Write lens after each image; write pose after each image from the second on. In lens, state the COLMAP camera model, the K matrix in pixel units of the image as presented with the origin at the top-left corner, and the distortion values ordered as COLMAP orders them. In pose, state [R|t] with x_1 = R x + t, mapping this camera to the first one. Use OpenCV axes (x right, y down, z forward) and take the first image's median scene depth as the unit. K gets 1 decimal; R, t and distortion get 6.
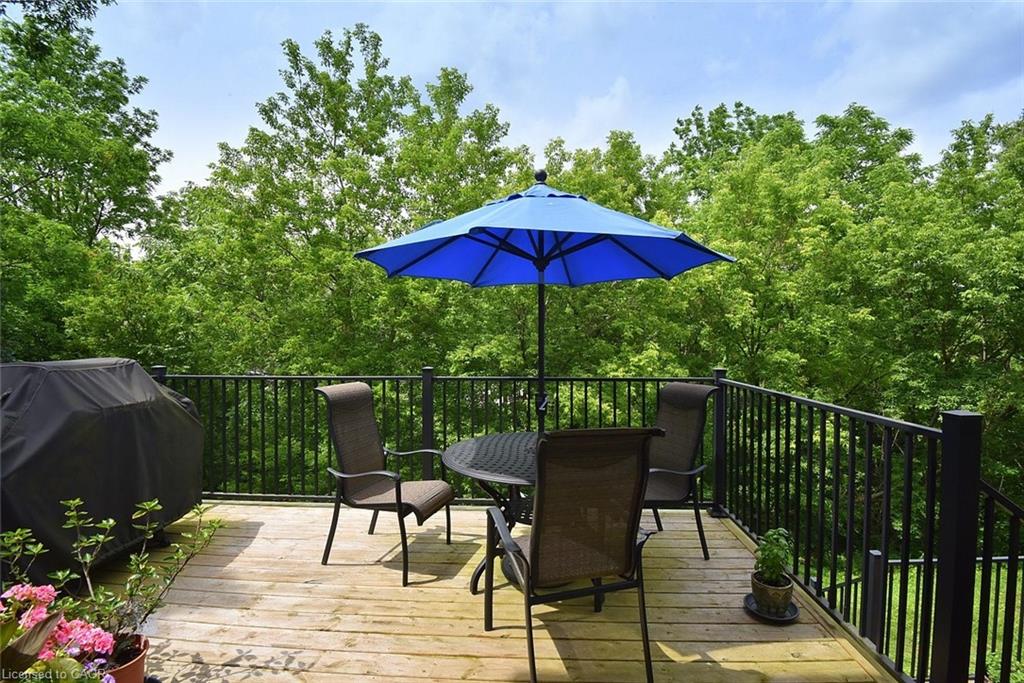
lens RADIAL K [[485.7, 0, 509.2], [0, 485.7, 343.1], [0, 0, 1]] dist [-0.013434, -0.016065]
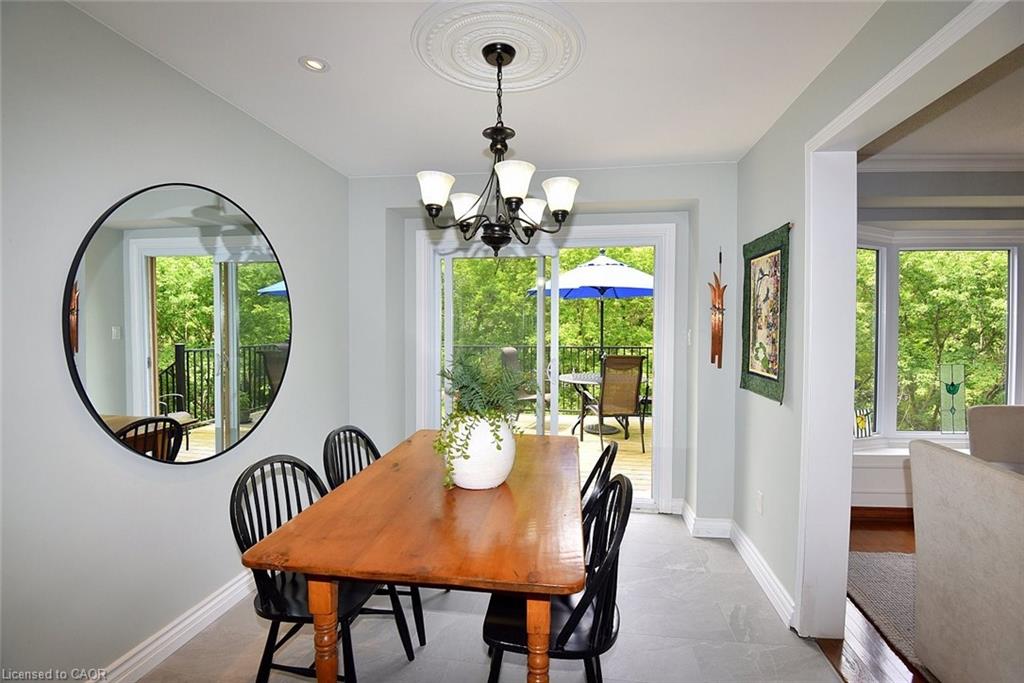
lens RADIAL K [[485.7, 0, 512.1], [0, 485.7, 341.2], [0, 0, 1]] dist [-0.013434, -0.016065]
pose [[0.995660, 0.006283, -0.092857, -0.036014], [-0.004246, 0.999746, 0.022119, 0.002395], [0.092973, -0.021629, 0.995434, -0.329464]]
